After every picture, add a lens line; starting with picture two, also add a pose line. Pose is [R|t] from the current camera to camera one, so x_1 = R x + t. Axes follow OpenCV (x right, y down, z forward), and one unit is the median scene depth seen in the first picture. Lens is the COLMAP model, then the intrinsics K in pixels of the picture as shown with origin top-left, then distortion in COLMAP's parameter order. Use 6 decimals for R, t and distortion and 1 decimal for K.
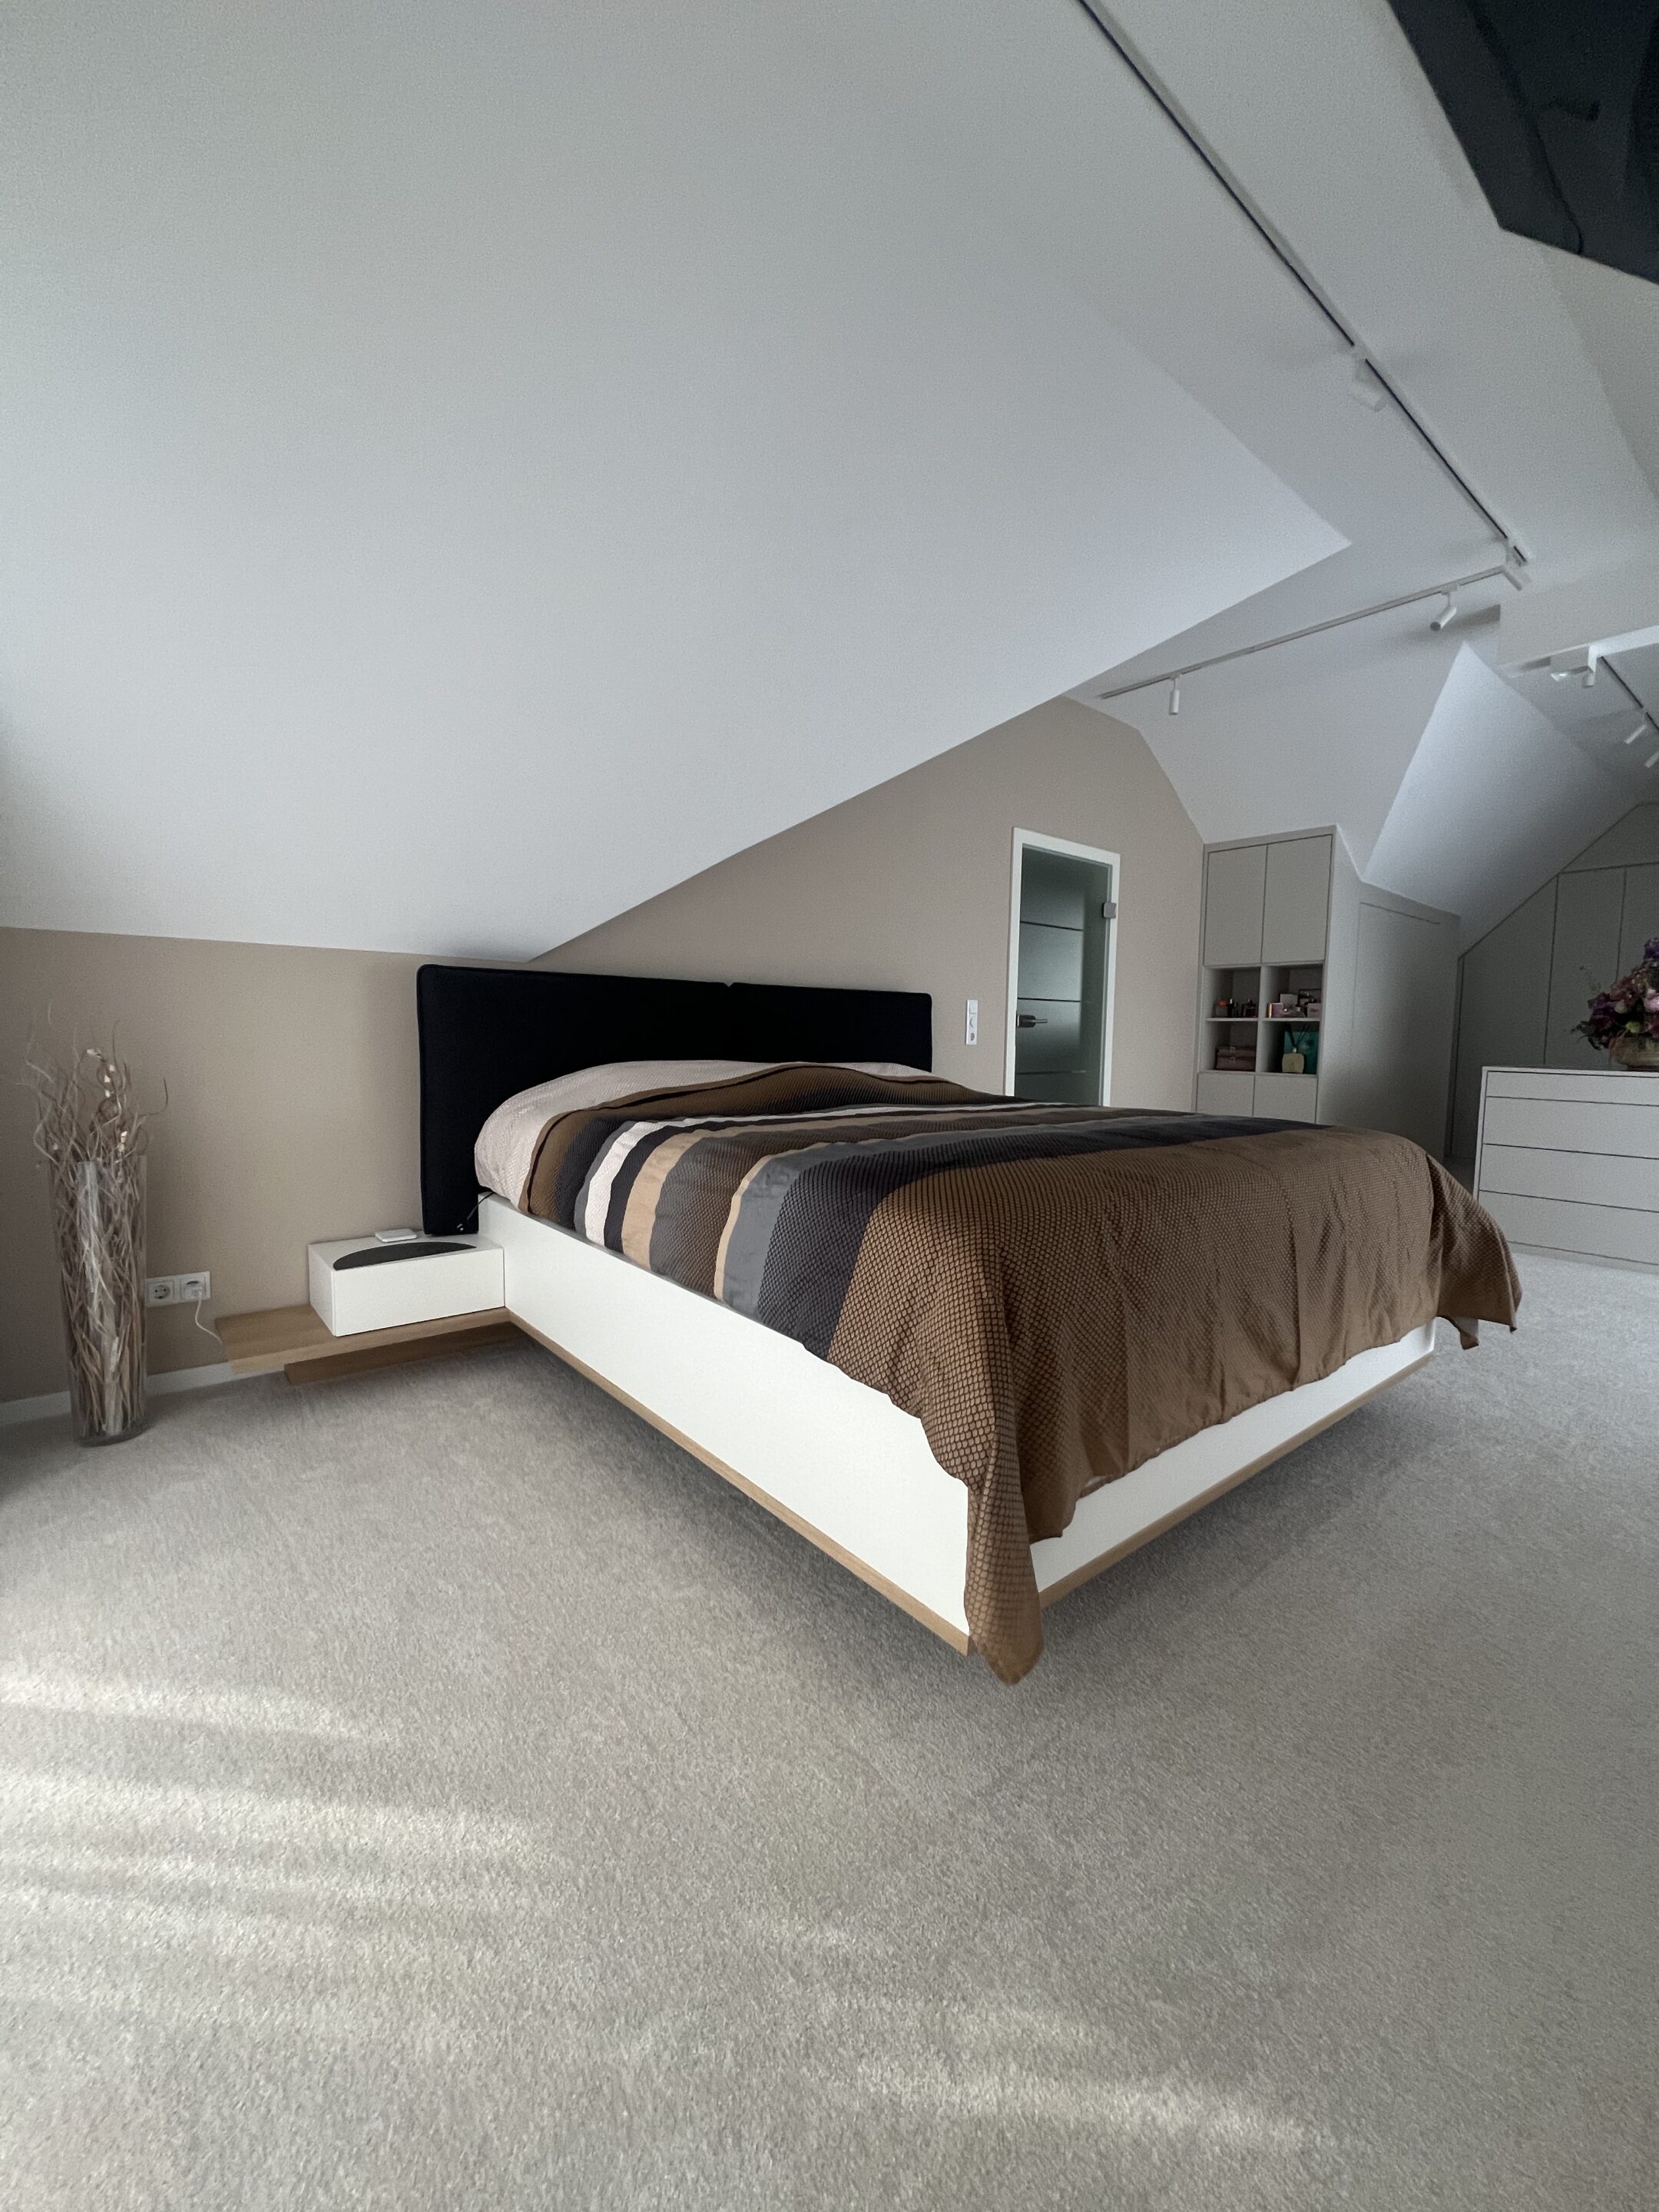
lens RADIAL K [[894.3, 0, 829.5], [0, 894.3, 1106.0], [0, 0, 1]] dist [-0.000612, -0.000118]
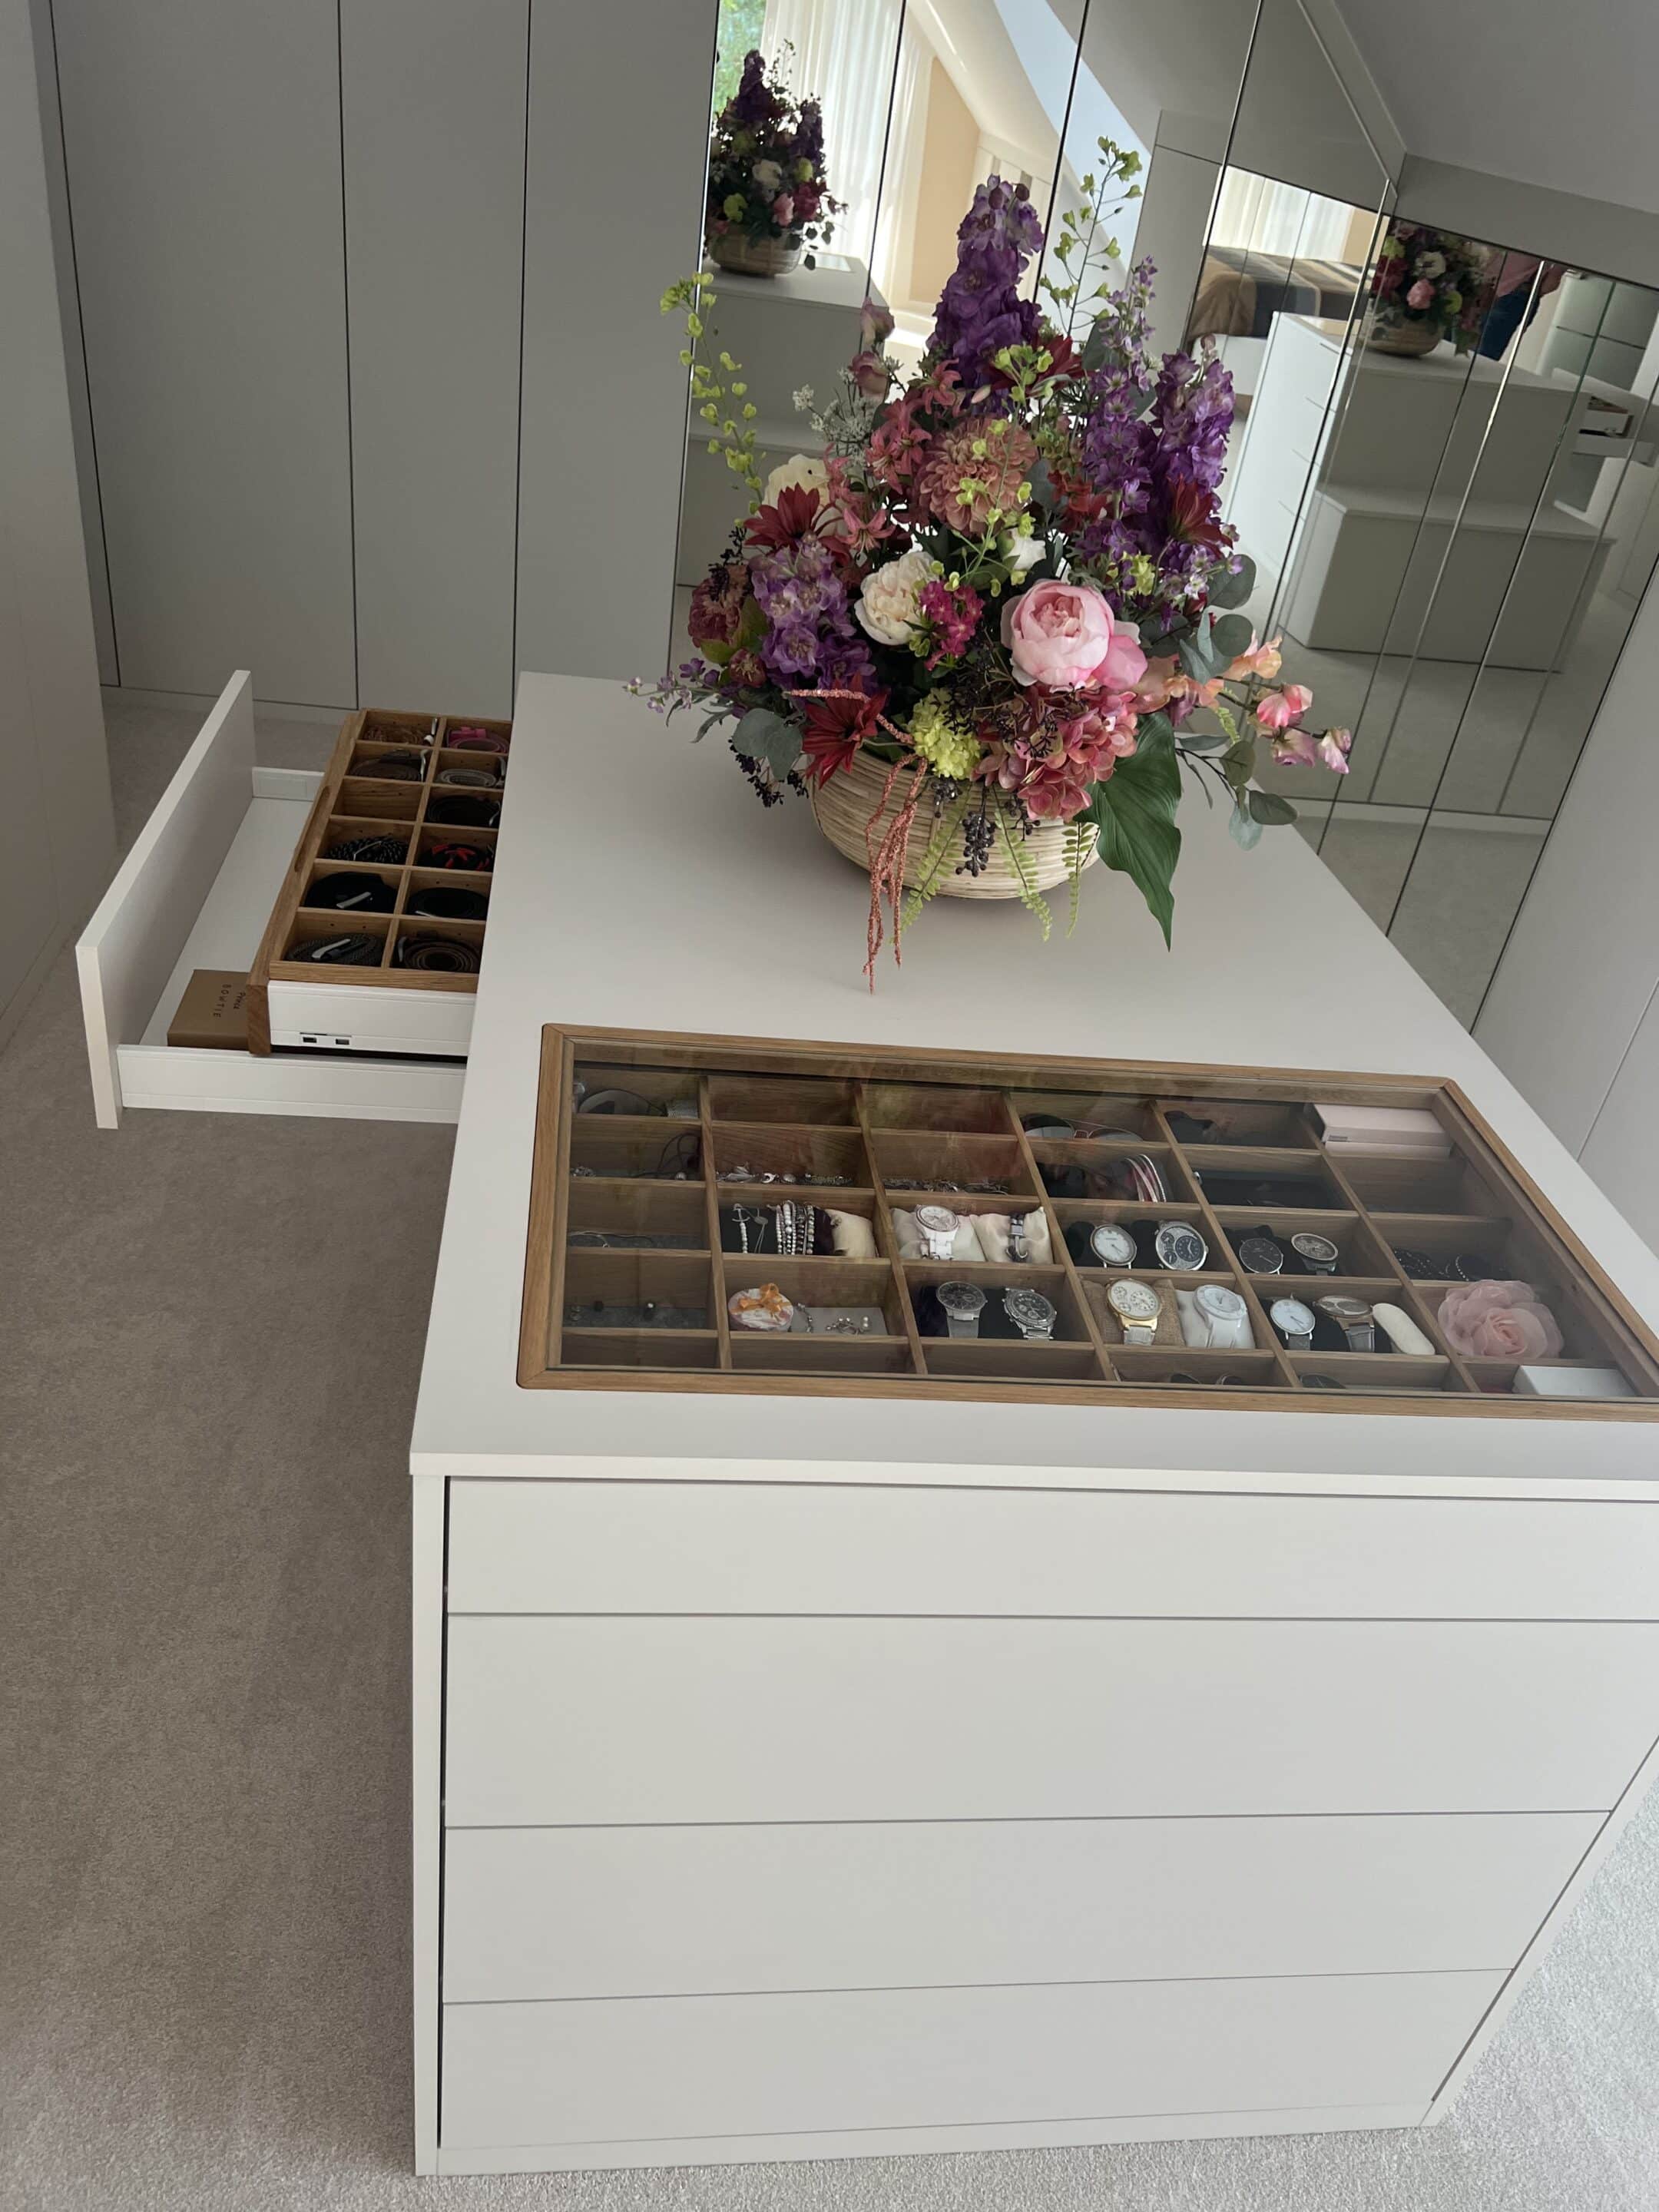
lens RADIAL K [[1655.4, 0, 829.5], [0, 1655.4, 1106.0], [0, 0, 1]] dist [0.005464, -0.012985]
pose [[0.550234, -0.406051, 0.729634, 0.484582], [-0.054905, 0.854317, 0.516843, -0.166142], [-0.833204, -0.324445, 0.447780, 0.682326]]
